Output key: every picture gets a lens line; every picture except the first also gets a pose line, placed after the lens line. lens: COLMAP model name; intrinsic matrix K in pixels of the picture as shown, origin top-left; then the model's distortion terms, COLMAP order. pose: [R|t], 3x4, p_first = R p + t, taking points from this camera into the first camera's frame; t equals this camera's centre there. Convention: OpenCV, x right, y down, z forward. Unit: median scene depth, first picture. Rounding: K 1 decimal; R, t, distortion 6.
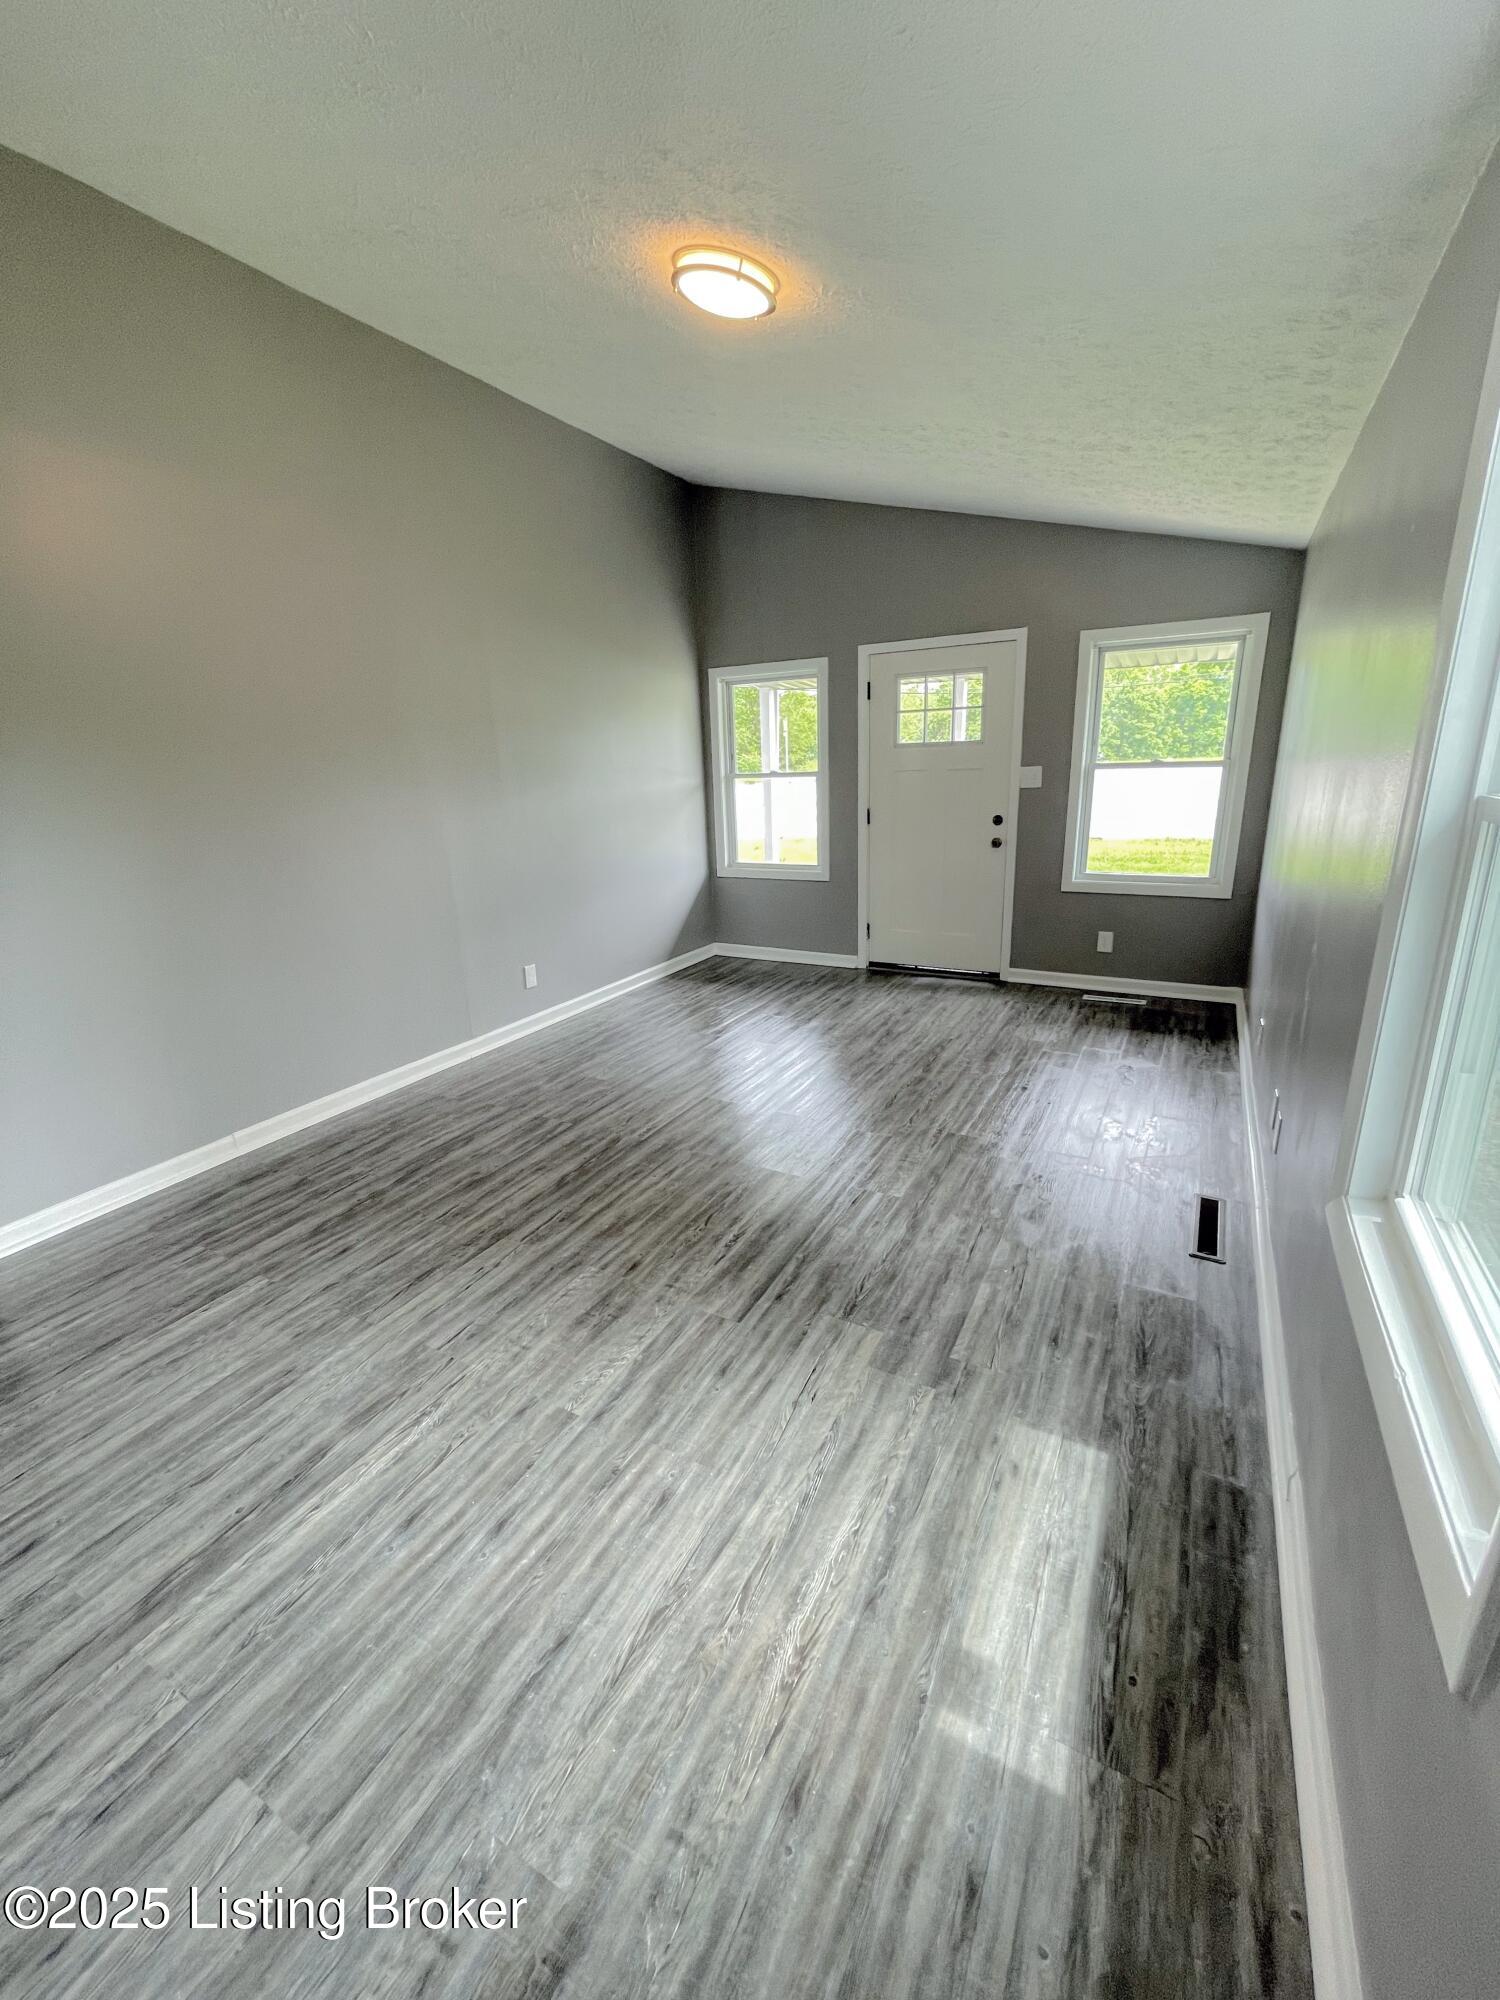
lens RADIAL K [[813.4, 0, 753.6], [0, 813.4, 1005.1], [0, 0, 1]] dist [-0.002624, -0.000280]
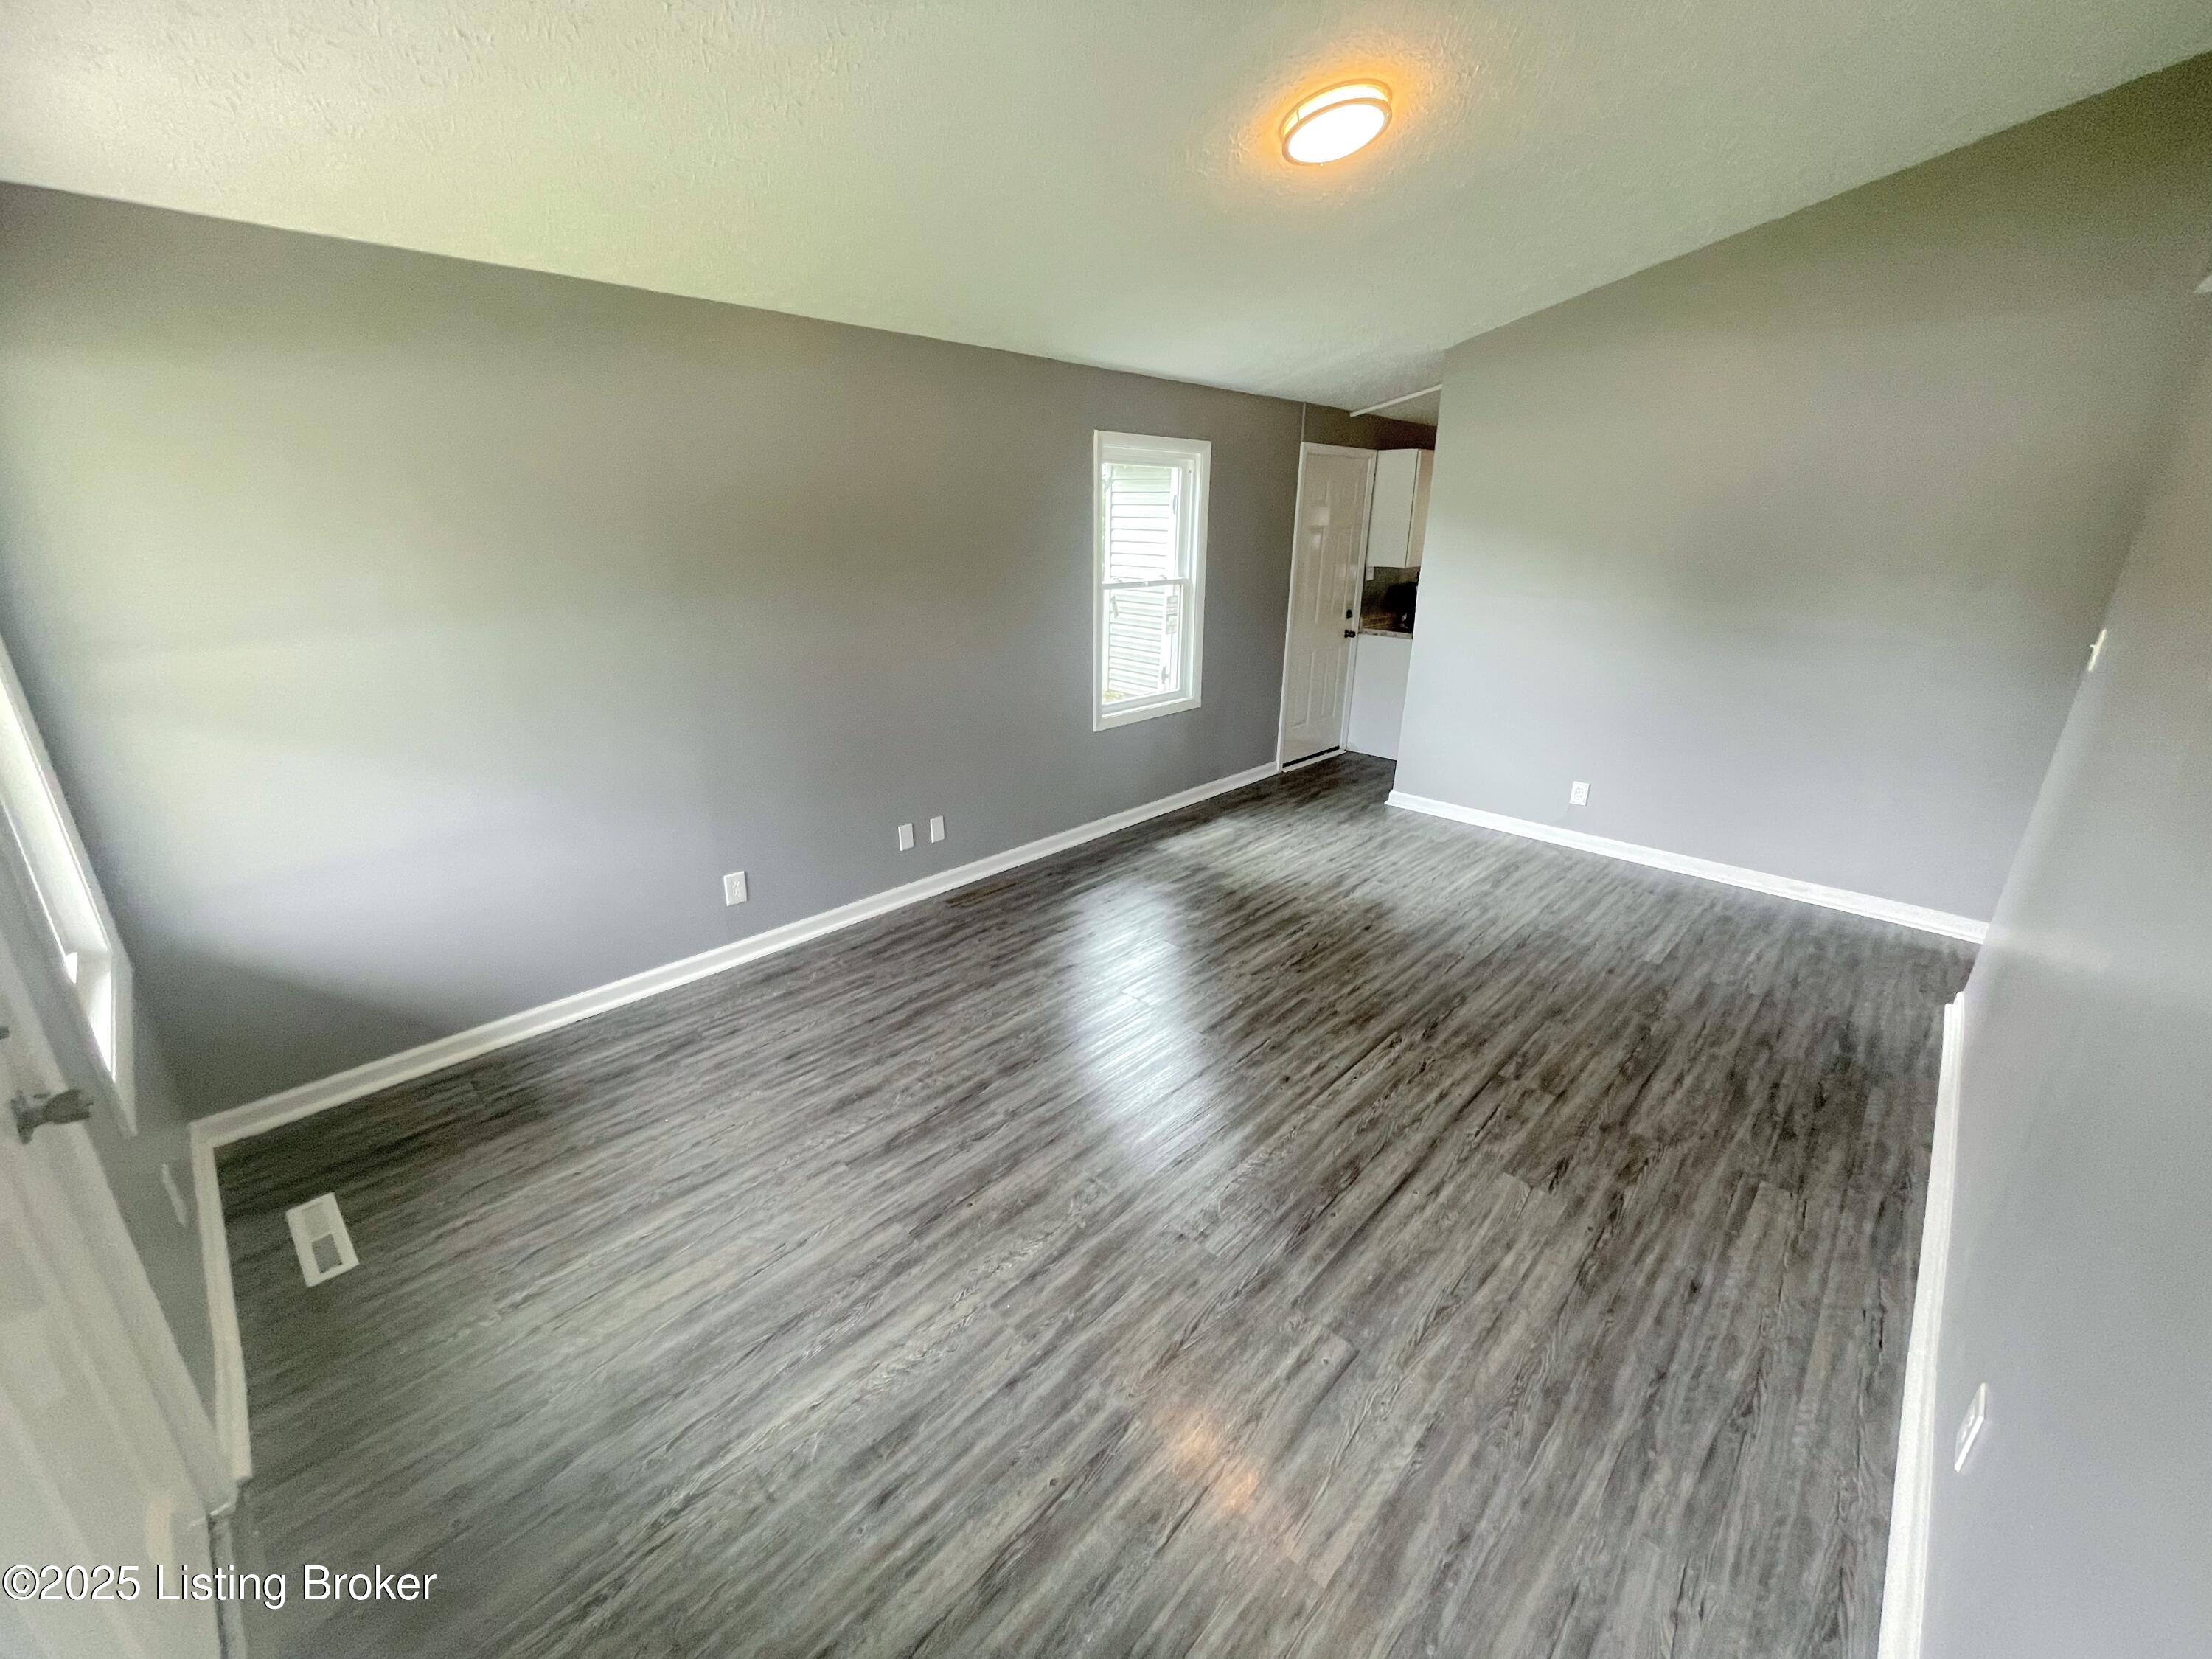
lens RADIAL K [[893.8, 0, 1106.7], [0, 893.8, 824.6], [0, 0, 1]] dist [-0.001105, -0.000526]
pose [[-0.966501, -0.061725, 0.249129, -0.067462], [0.094837, 0.816072, 0.570116, -0.635231], [-0.238498, 0.574644, -0.782881, 1.822682]]
